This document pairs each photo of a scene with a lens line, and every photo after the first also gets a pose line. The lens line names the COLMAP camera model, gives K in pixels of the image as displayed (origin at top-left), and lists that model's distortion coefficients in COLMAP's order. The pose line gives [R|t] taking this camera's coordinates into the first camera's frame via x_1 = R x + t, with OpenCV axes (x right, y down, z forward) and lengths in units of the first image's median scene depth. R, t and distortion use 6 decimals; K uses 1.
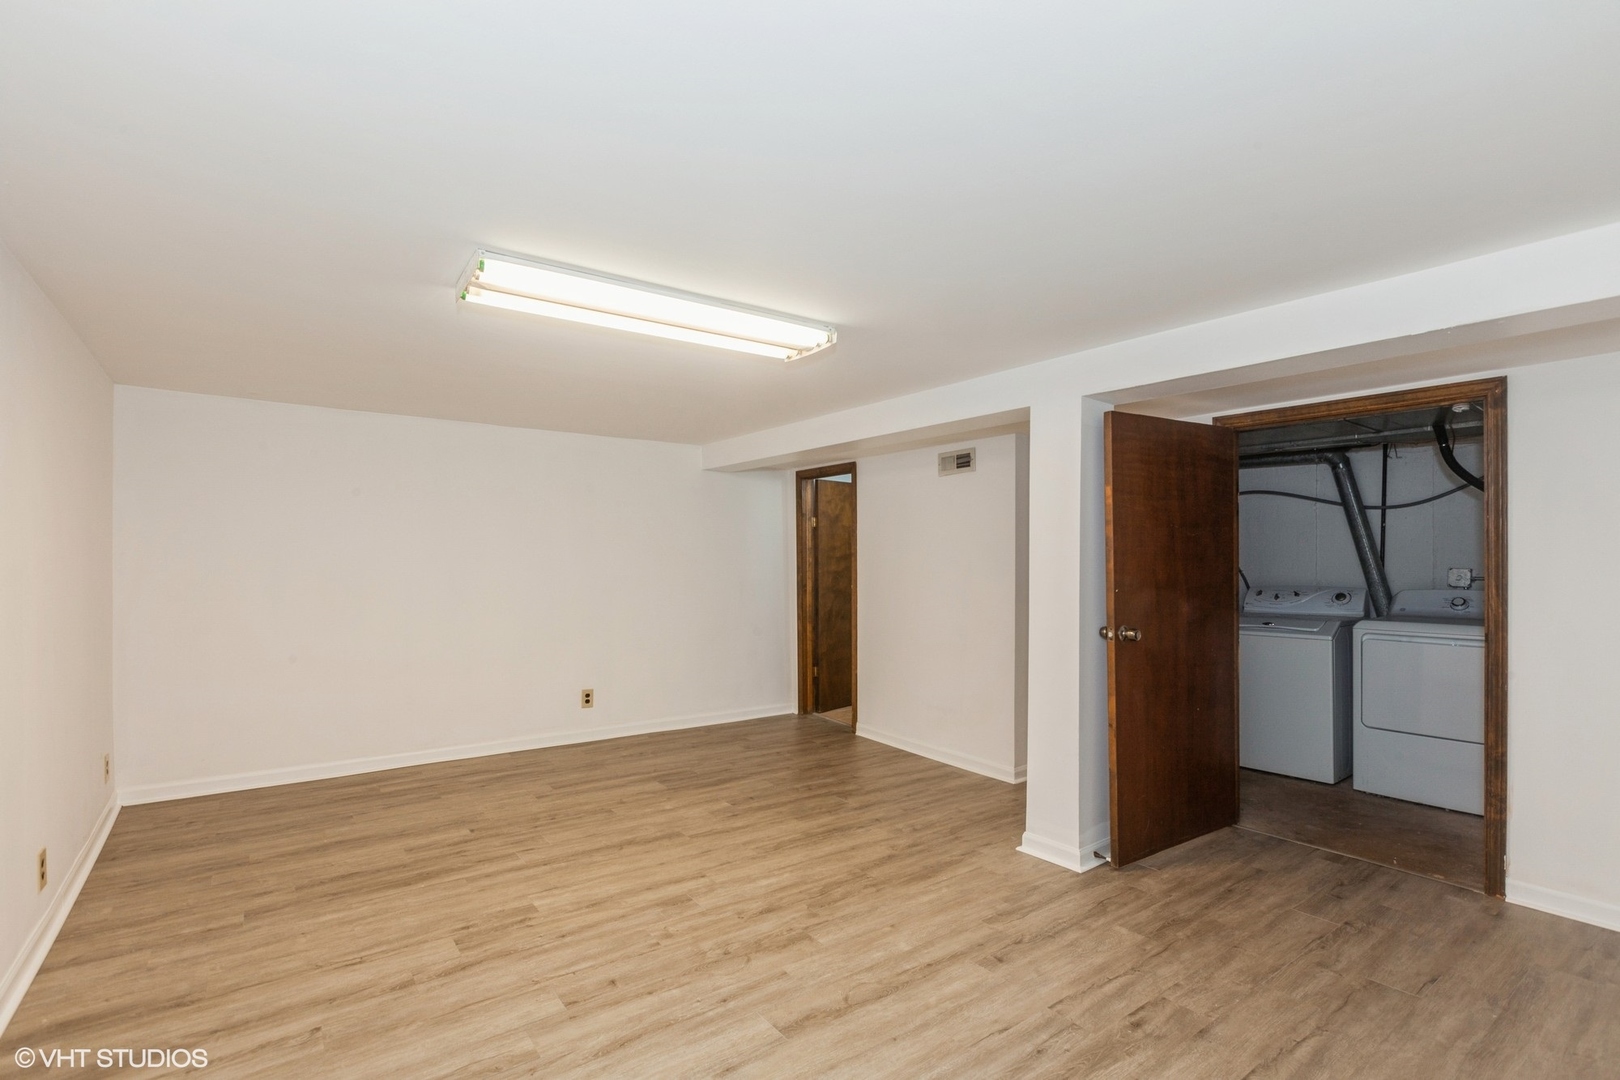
lens RADIAL K [[773.9, 0, 775.3], [0, 773.9, 528.3], [0, 0, 1]] dist [-0.000072, -0.006224]
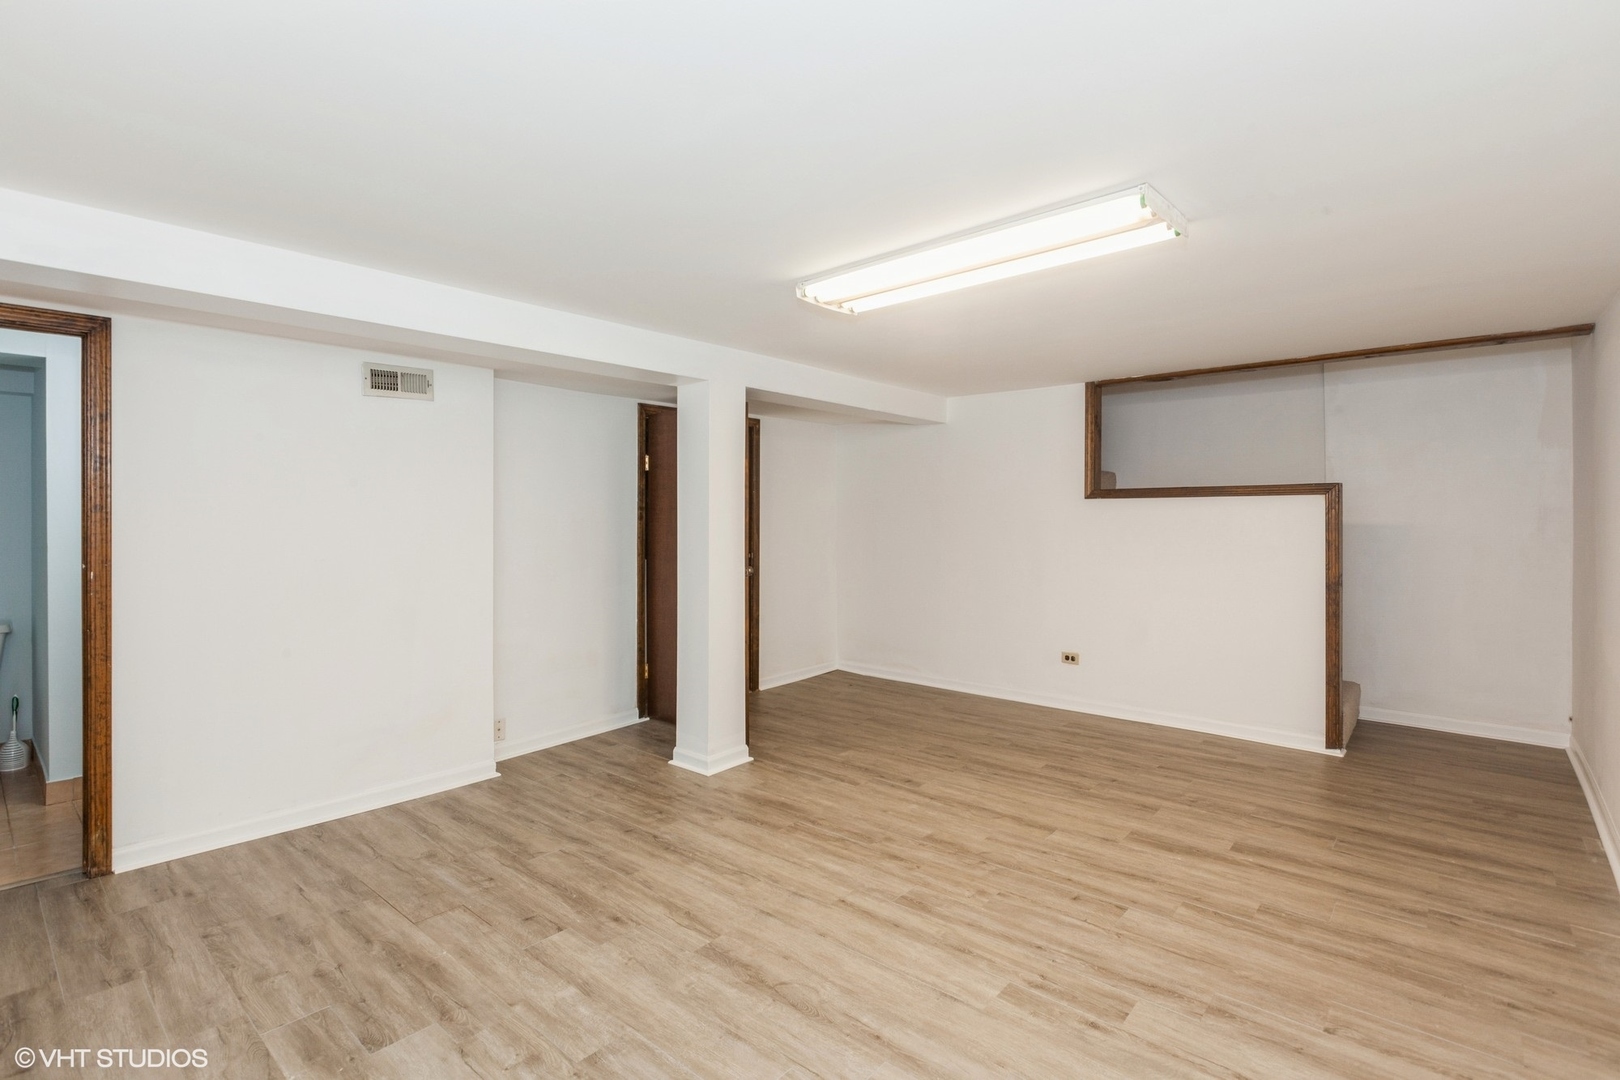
lens RADIAL K [[752.6, 0, 812.0], [0, 752.6, 533.3], [0, 0, 1]] dist [-0.012292, -0.001332]
pose [[-0.260870, -0.026997, 0.964996, -0.963713], [-0.037057, 0.999152, 0.017934, 0.033969], [-0.964662, -0.031081, -0.261649, 1.392593]]
